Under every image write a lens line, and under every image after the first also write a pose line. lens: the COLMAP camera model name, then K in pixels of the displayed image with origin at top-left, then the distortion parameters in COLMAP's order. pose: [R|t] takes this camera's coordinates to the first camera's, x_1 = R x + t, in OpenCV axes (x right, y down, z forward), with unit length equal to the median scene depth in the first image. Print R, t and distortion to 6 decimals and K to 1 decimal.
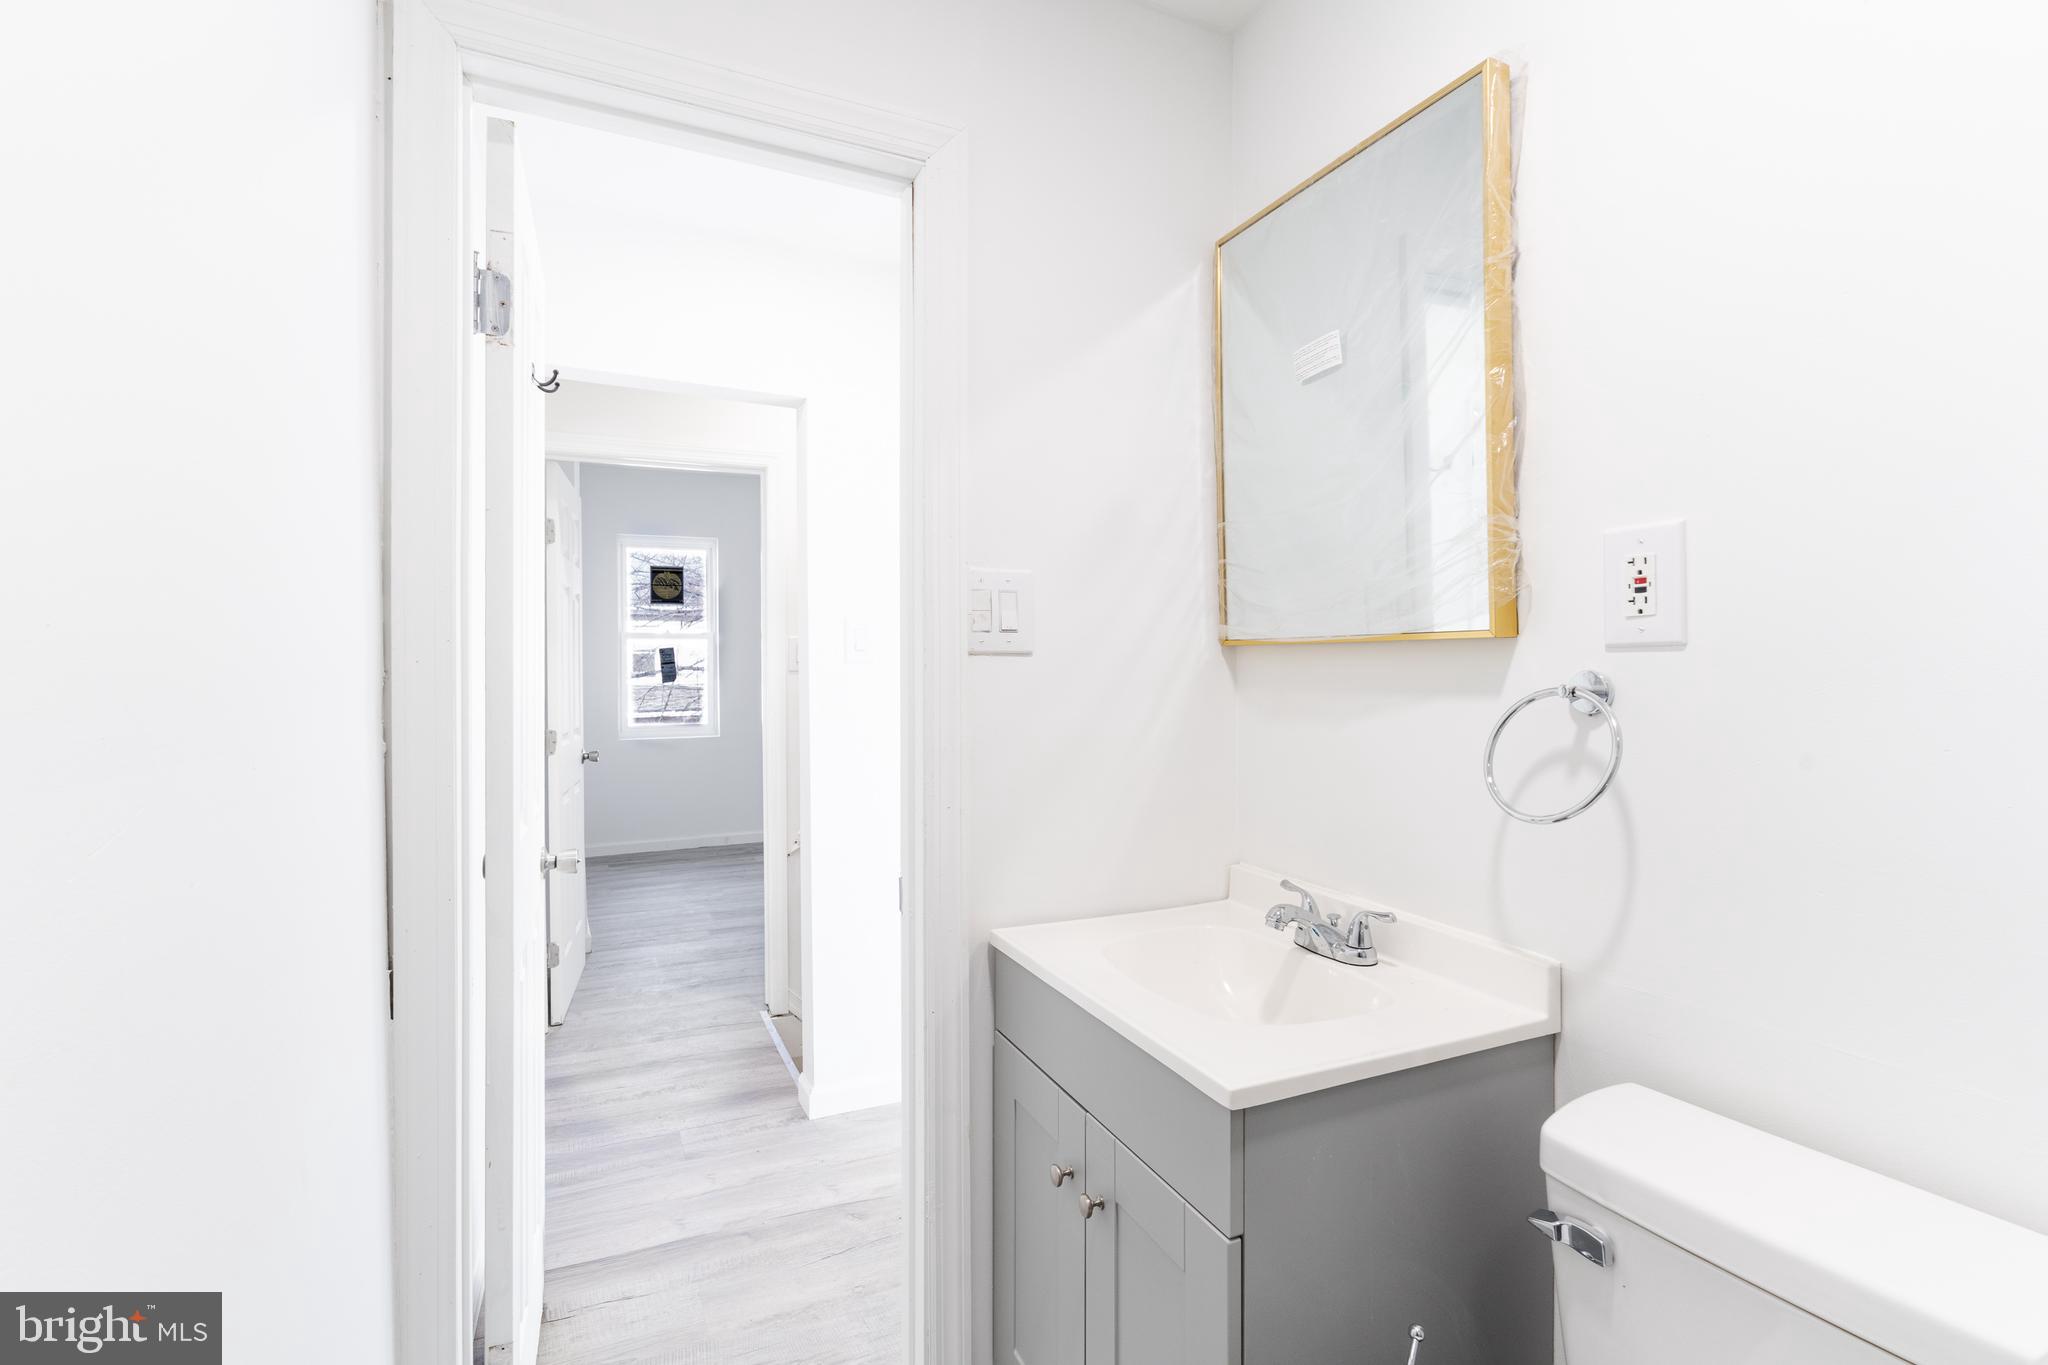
lens RADIAL K [[950.2, 0, 1037.5], [0, 950.2, 670.8], [0, 0, 1]] dist [-0.006412, 0.002168]
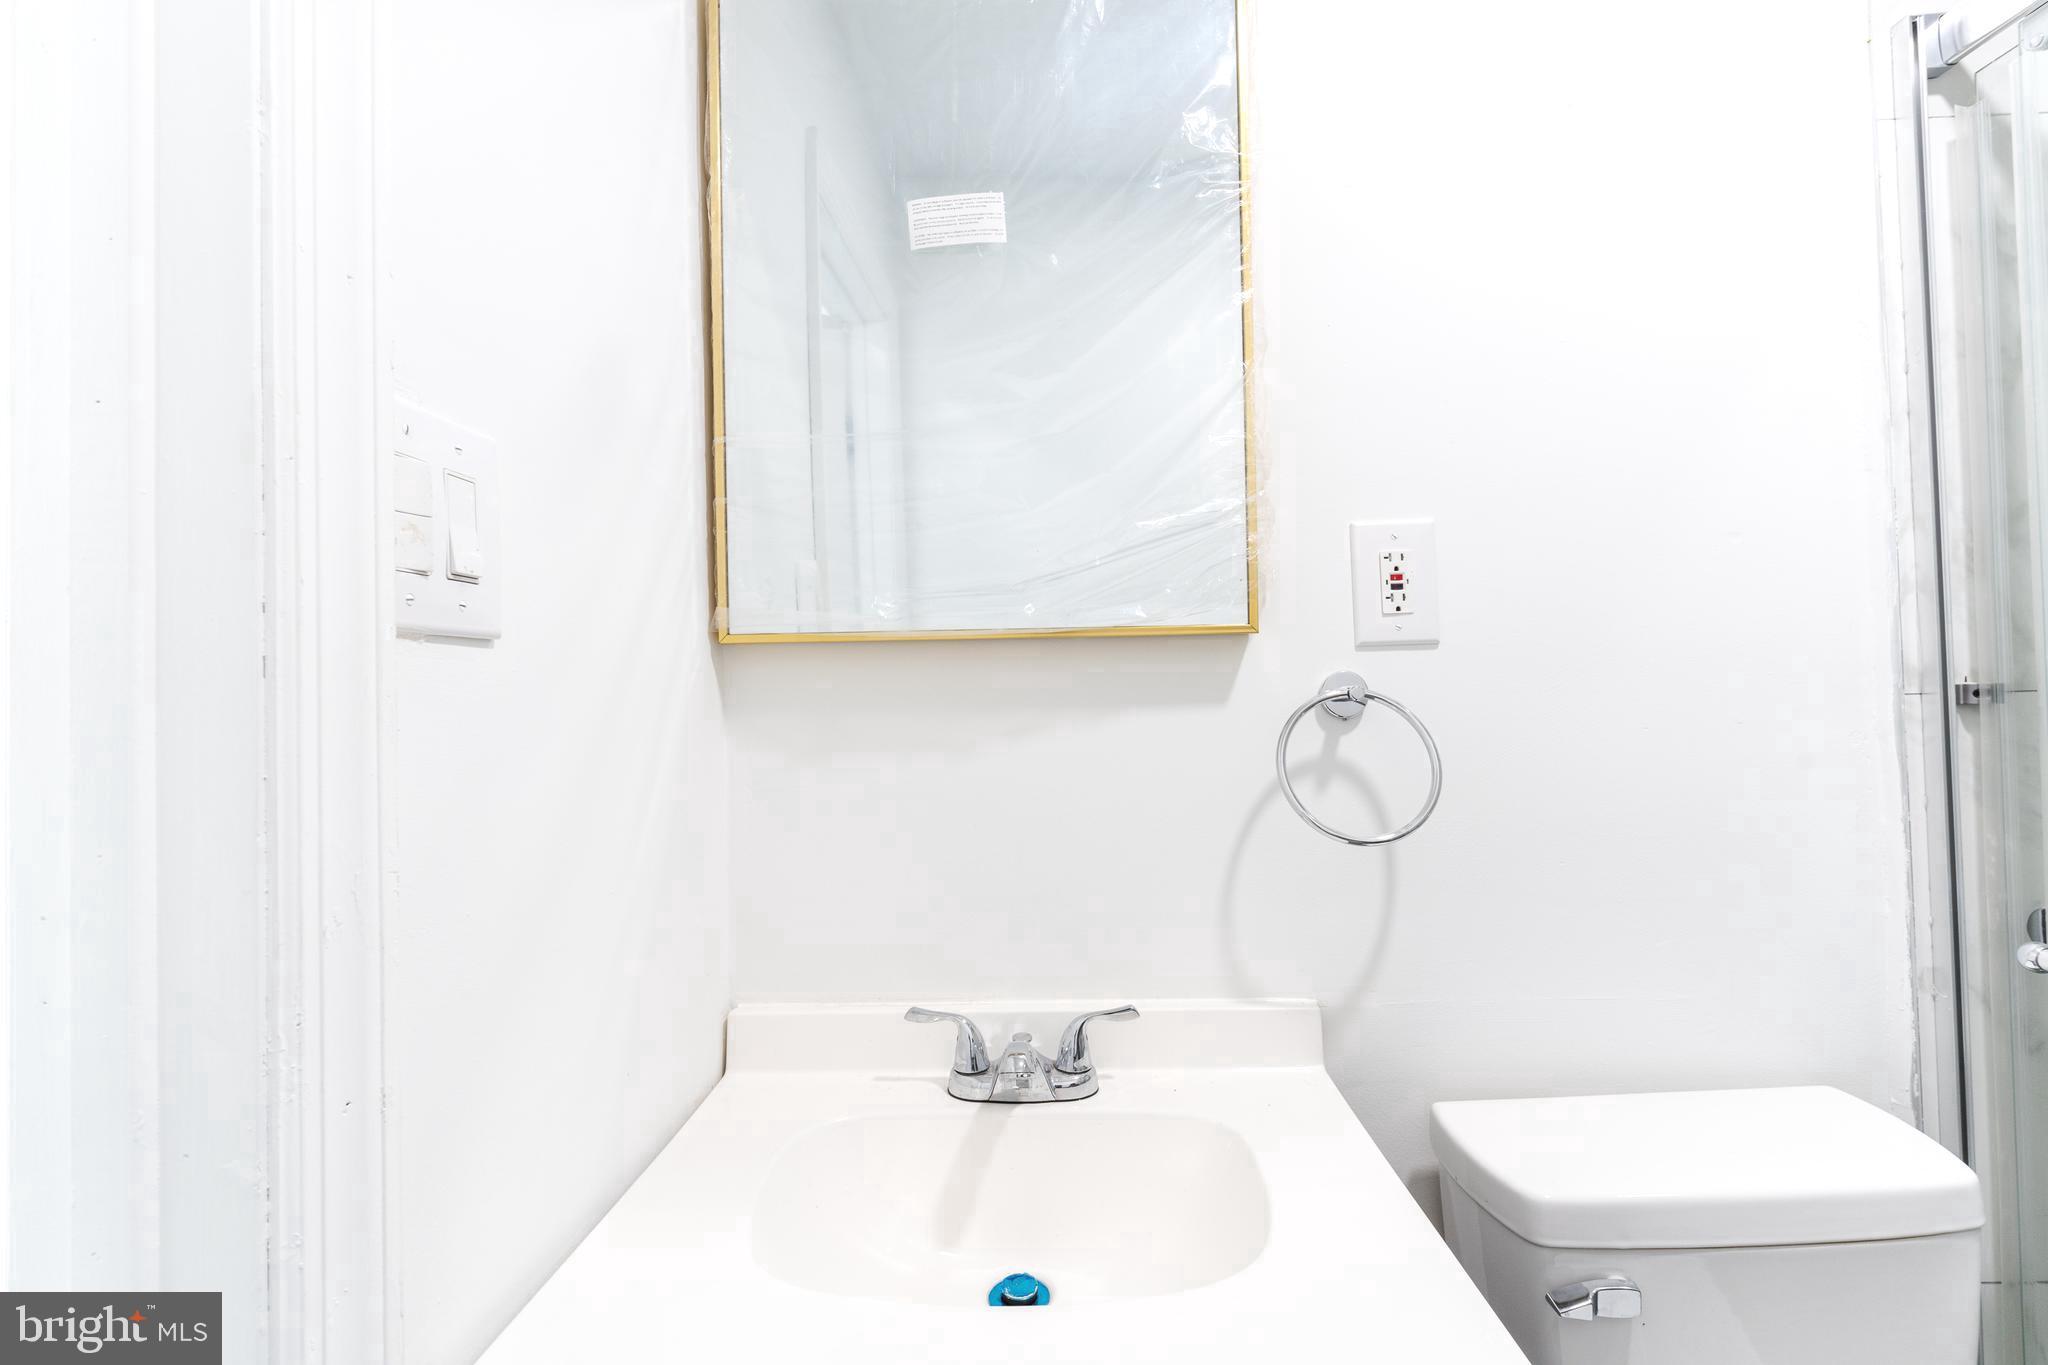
lens RADIAL K [[950.2, 0, 1037.5], [0, 950.2, 670.8], [0, 0, 1]] dist [-0.006412, 0.002168]
pose [[0.441733, 0.011444, 0.897073, -0.366429], [0.024444, 0.999394, -0.024786, 0.014624], [-0.896813, 0.032877, 0.441186, 0.833754]]
